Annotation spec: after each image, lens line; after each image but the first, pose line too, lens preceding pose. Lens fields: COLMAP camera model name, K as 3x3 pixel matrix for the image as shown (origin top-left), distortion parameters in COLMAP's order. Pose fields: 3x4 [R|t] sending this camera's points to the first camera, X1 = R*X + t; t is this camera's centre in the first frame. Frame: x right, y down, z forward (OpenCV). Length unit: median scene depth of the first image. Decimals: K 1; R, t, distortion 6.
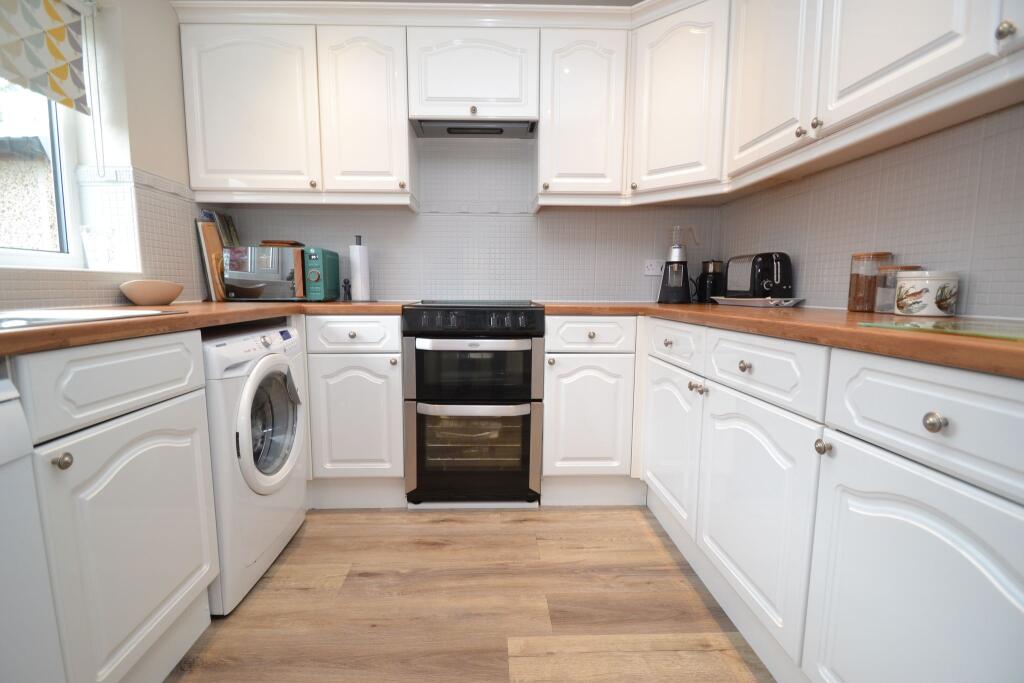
lens RADIAL K [[453.2, 0, 507.0], [0, 453.2, 341.6], [0, 0, 1]] dist [0.015710, -0.017347]
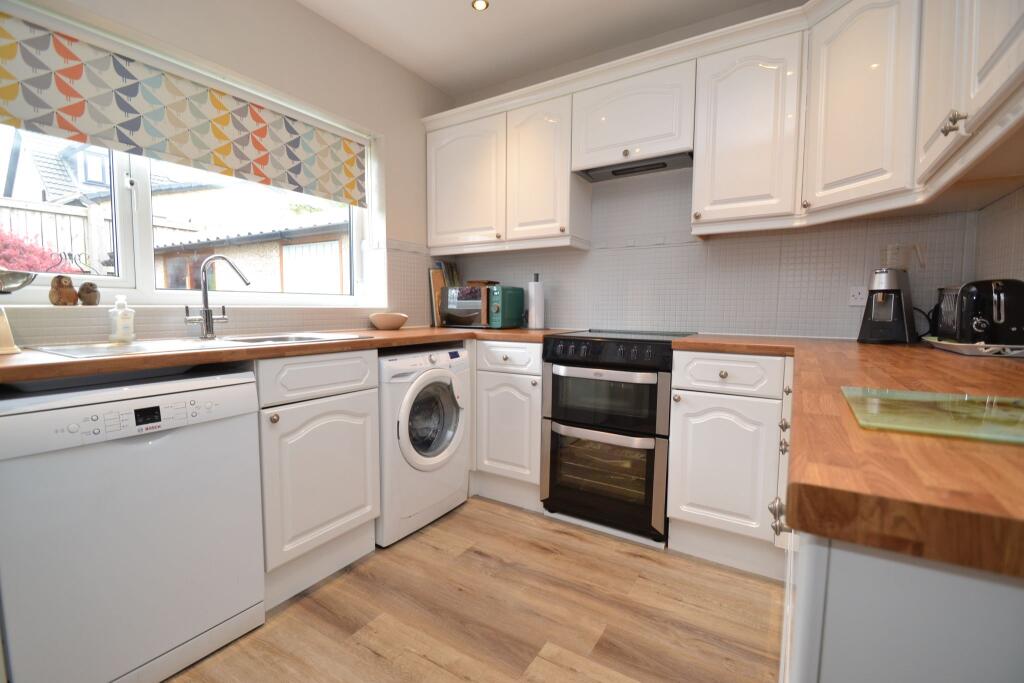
lens RADIAL K [[453.2, 0, 507.0], [0, 453.2, 341.6], [0, 0, 1]] dist [0.015710, -0.017347]
pose [[0.824433, 0.043326, -0.564298, 0.341689], [-0.069079, 0.997314, -0.024350, -0.028043], [0.561727, 0.059056, 0.825212, -0.006343]]
